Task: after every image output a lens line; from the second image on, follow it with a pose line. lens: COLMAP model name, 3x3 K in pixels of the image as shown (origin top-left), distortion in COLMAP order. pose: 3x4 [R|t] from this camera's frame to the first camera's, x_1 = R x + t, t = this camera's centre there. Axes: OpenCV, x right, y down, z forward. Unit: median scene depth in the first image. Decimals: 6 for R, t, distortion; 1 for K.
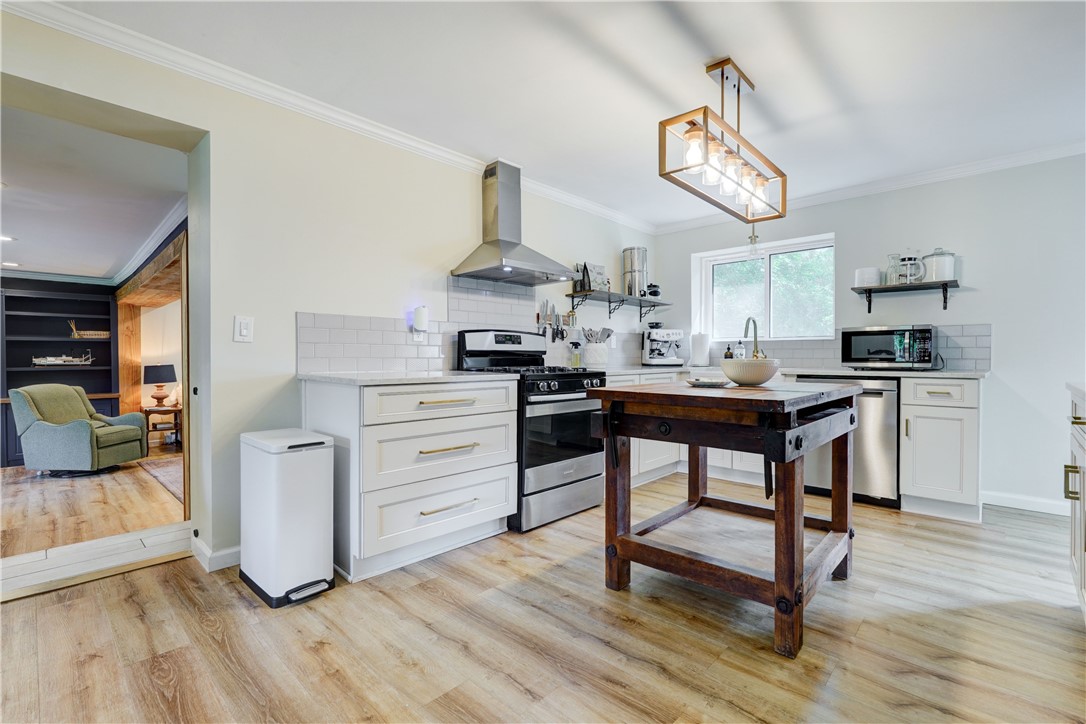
lens RADIAL K [[484.4, 0, 528.1], [0, 484.4, 362.0], [0, 0, 1]] dist [-0.004392, 0.000234]
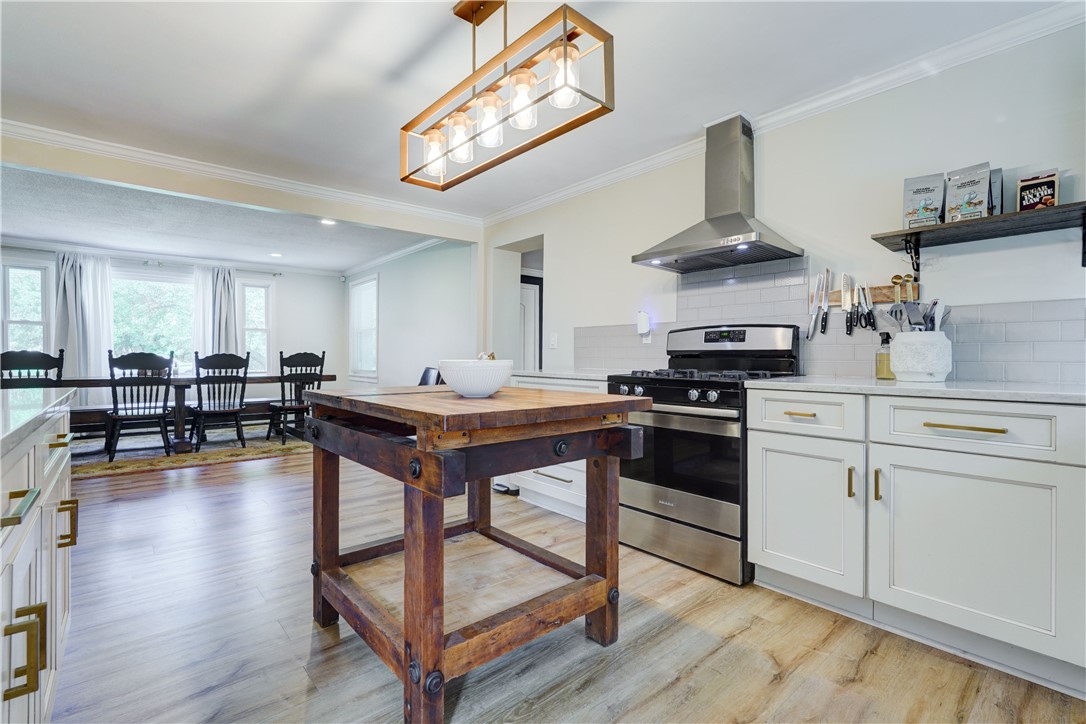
lens RADIAL K [[498.6, 0, 567.6], [0, 498.6, 356.5], [0, 0, 1]] dist [-0.001300, -0.000084]
pose [[-0.049489, -0.001916, -0.998773, 0.757030], [-0.012244, 0.999924, -0.001311, -0.008247], [0.998700, 0.012164, -0.049509, 0.732702]]
